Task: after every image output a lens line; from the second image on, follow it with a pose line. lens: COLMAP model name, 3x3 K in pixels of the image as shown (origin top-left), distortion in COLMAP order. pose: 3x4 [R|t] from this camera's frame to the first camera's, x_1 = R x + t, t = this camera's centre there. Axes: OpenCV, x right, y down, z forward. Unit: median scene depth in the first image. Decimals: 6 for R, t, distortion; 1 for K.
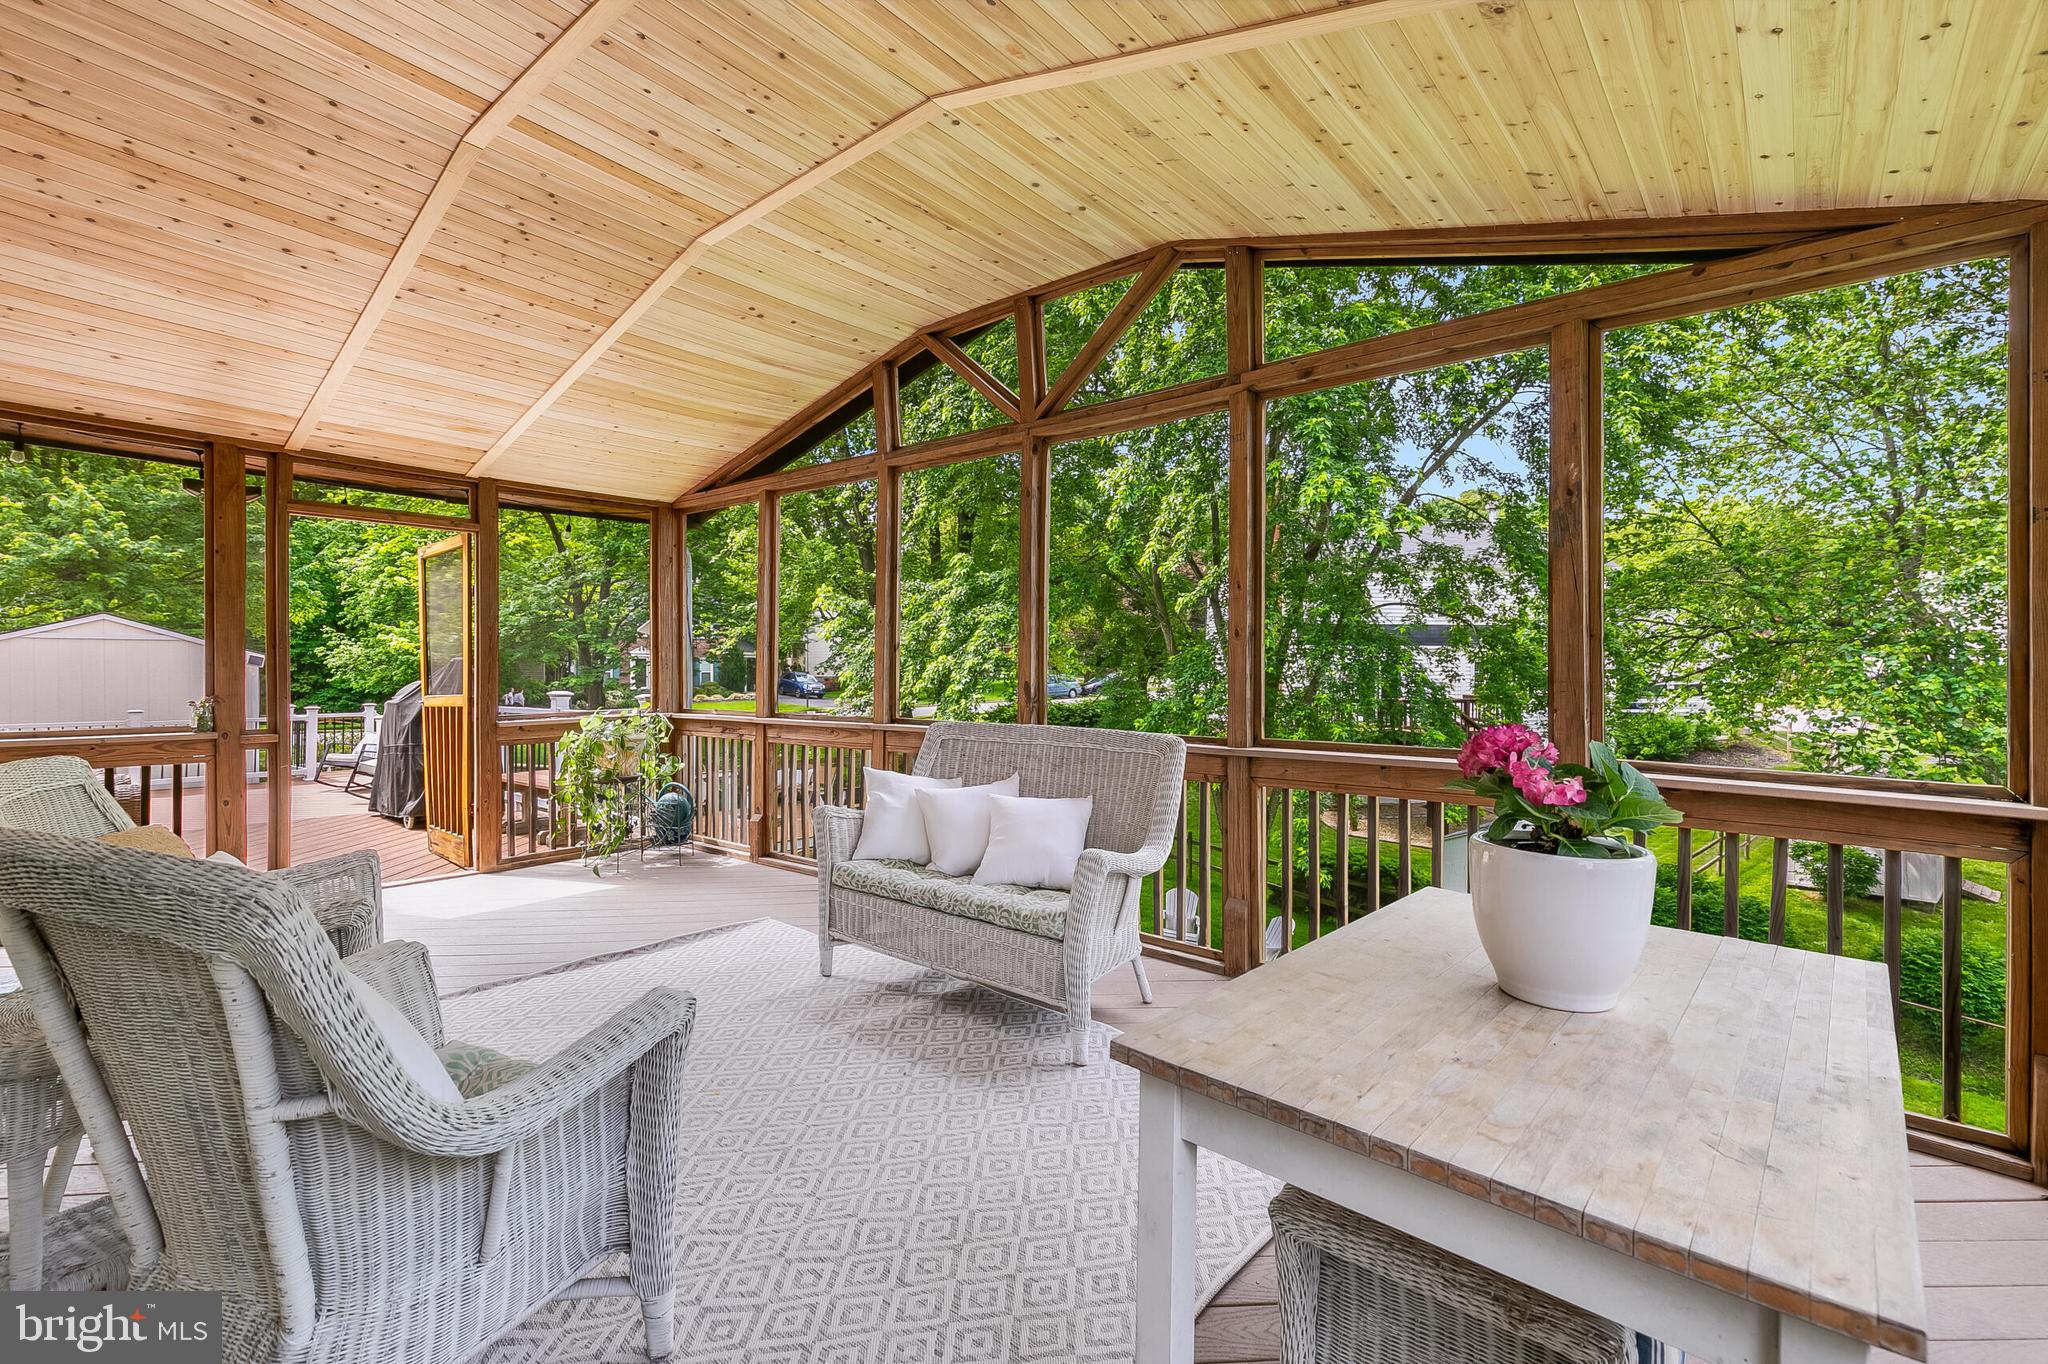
lens RADIAL K [[918.2, 0, 1021.9], [0, 918.2, 675.1], [0, 0, 1]] dist [0.006149, -0.000779]
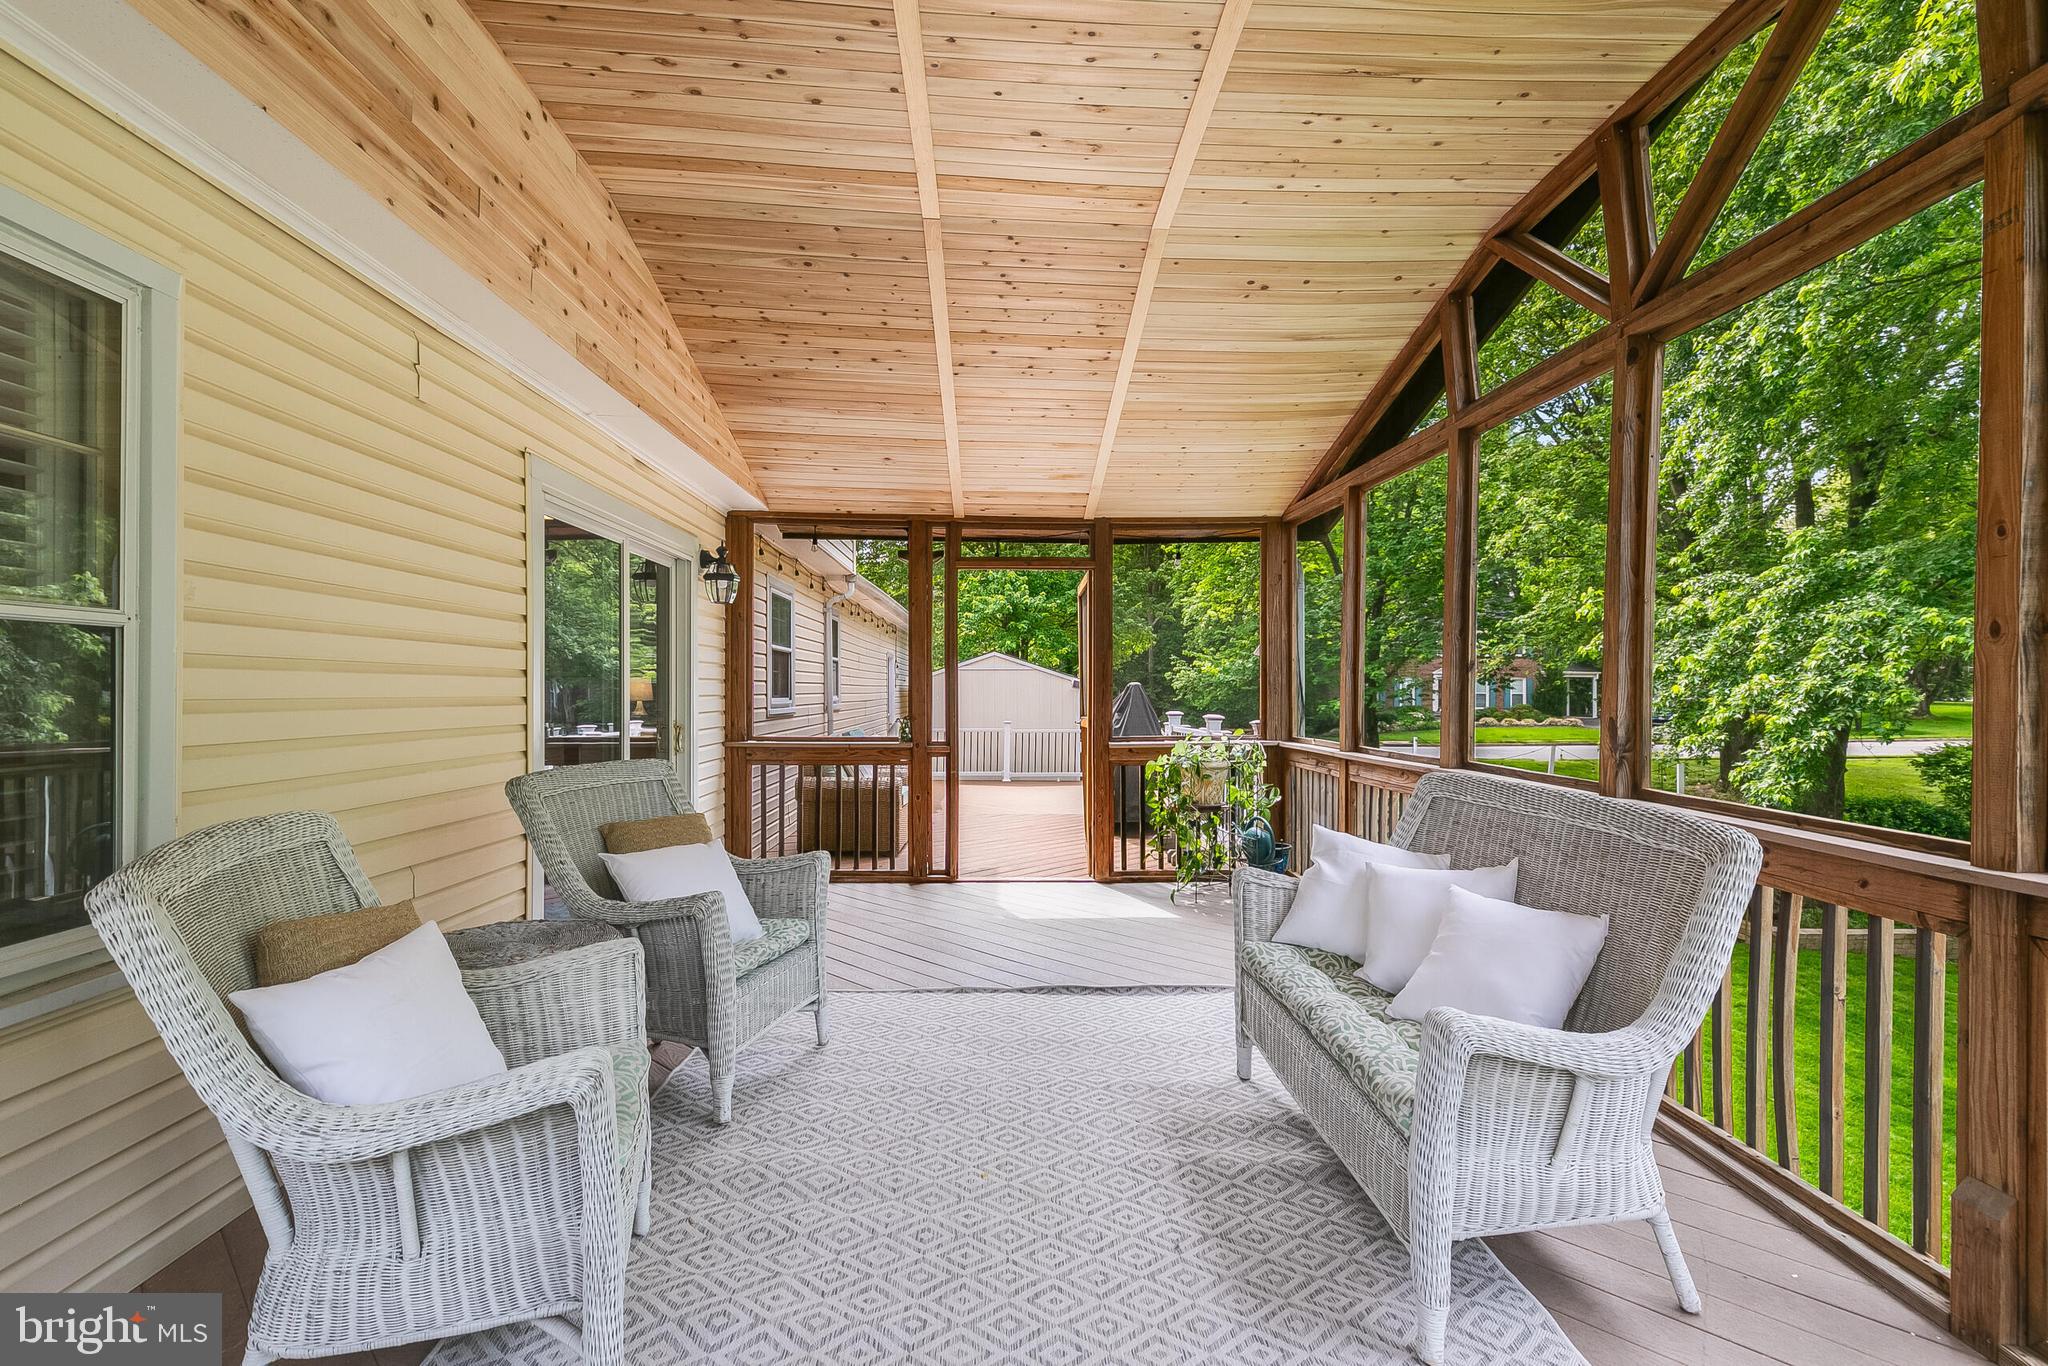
lens RADIAL K [[931.1, 0, 1017.5], [0, 931.1, 690.0], [0, 0, 1]] dist [0.005741, -0.000135]
pose [[0.664691, 0.000629, -0.747118, 0.200869], [-0.005476, 0.999977, -0.004030, -0.007455], [0.747098, 0.006770, 0.664679, 0.229526]]
